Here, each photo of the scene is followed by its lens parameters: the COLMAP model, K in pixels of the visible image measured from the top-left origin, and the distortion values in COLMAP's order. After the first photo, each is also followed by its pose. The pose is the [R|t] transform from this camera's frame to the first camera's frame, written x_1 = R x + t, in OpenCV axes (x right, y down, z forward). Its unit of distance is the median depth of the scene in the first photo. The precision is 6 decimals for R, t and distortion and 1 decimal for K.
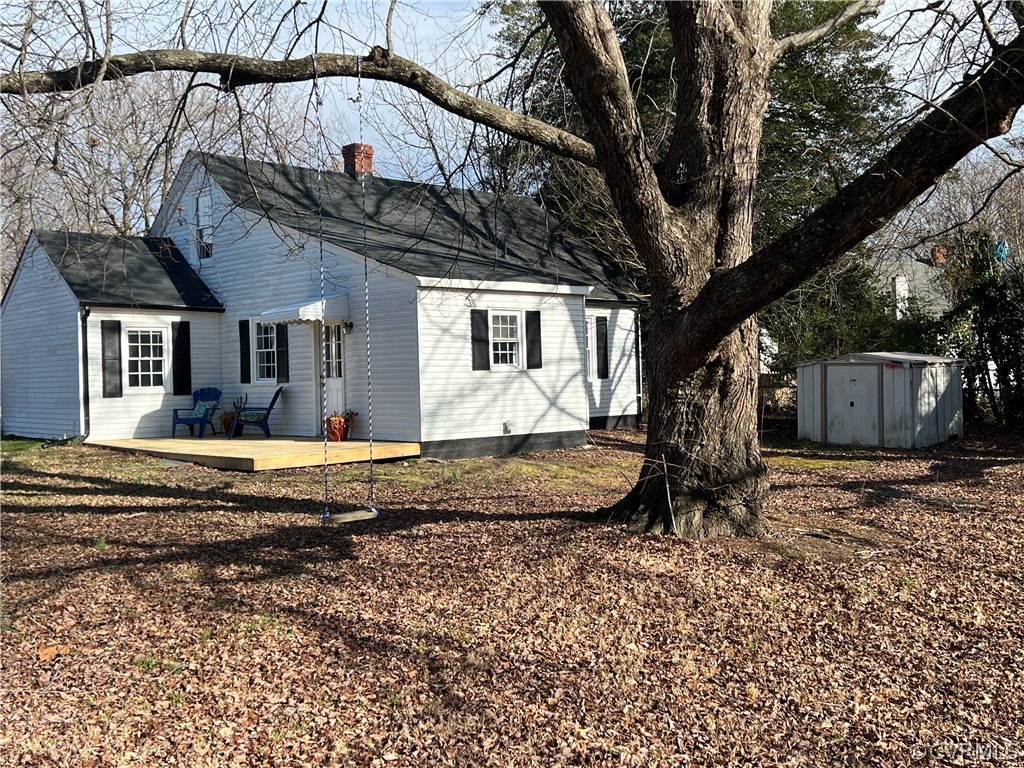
lens RADIAL K [[1054.6, 0, 515.7], [0, 1054.6, 379.9], [0, 0, 1]] dist [0.068984, 0.000000]
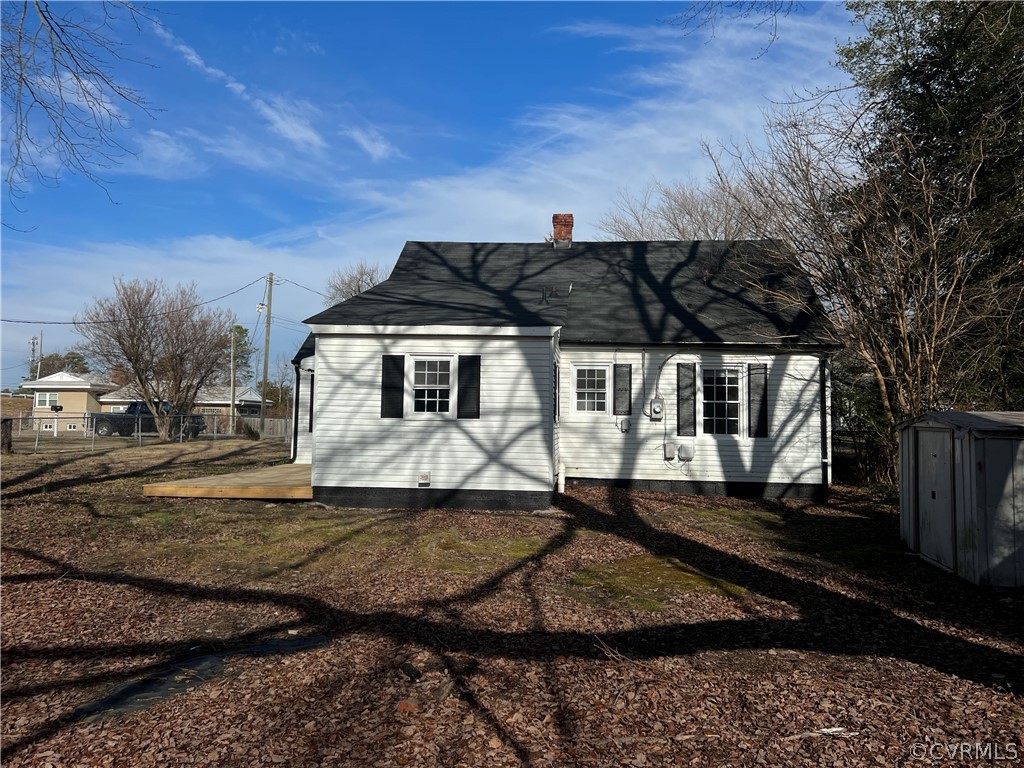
lens RADIAL K [[769.8, 0, 512.2], [0, 769.8, 380.3], [0, 0, 1]] dist [0.037972, -0.044136]
pose [[0.672378, -0.008464, -0.740160, 0.536825], [-0.037594, 0.998254, -0.045567, -0.014782], [0.739253, 0.058464, 0.670885, 0.574126]]
